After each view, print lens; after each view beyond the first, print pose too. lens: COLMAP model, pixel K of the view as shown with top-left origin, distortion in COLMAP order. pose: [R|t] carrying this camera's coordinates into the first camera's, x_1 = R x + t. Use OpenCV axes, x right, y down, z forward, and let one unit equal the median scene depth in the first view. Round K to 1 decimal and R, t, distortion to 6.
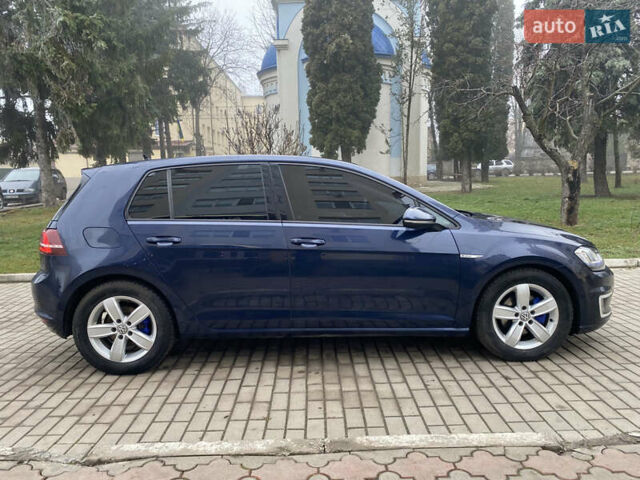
lens RADIAL K [[481.0, 0, 316.1], [0, 481.0, 243.4], [0, 0, 1]] dist [0.055983, -0.080543]
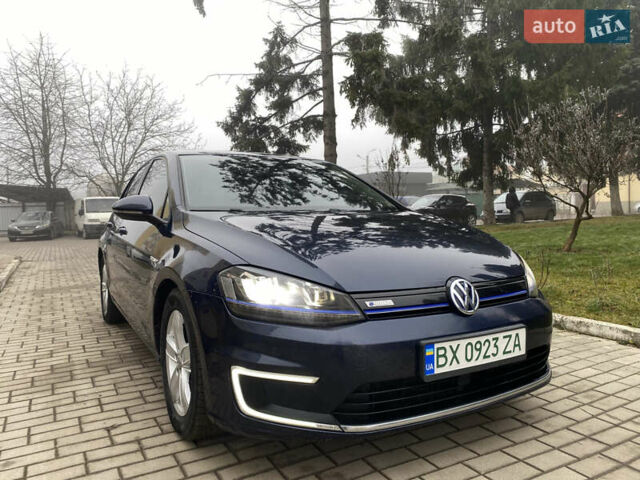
lens RADIAL K [[481.4, 0, 320.0], [0, 481.4, 240.0], [0, 0, 1]] dist [0.032049, -0.038684]
pose [[0.476742, 0.058933, -0.877065, 1.099937], [-0.111389, 0.993757, 0.006227, -0.037443], [0.871957, 0.094727, 0.480331, 0.853688]]
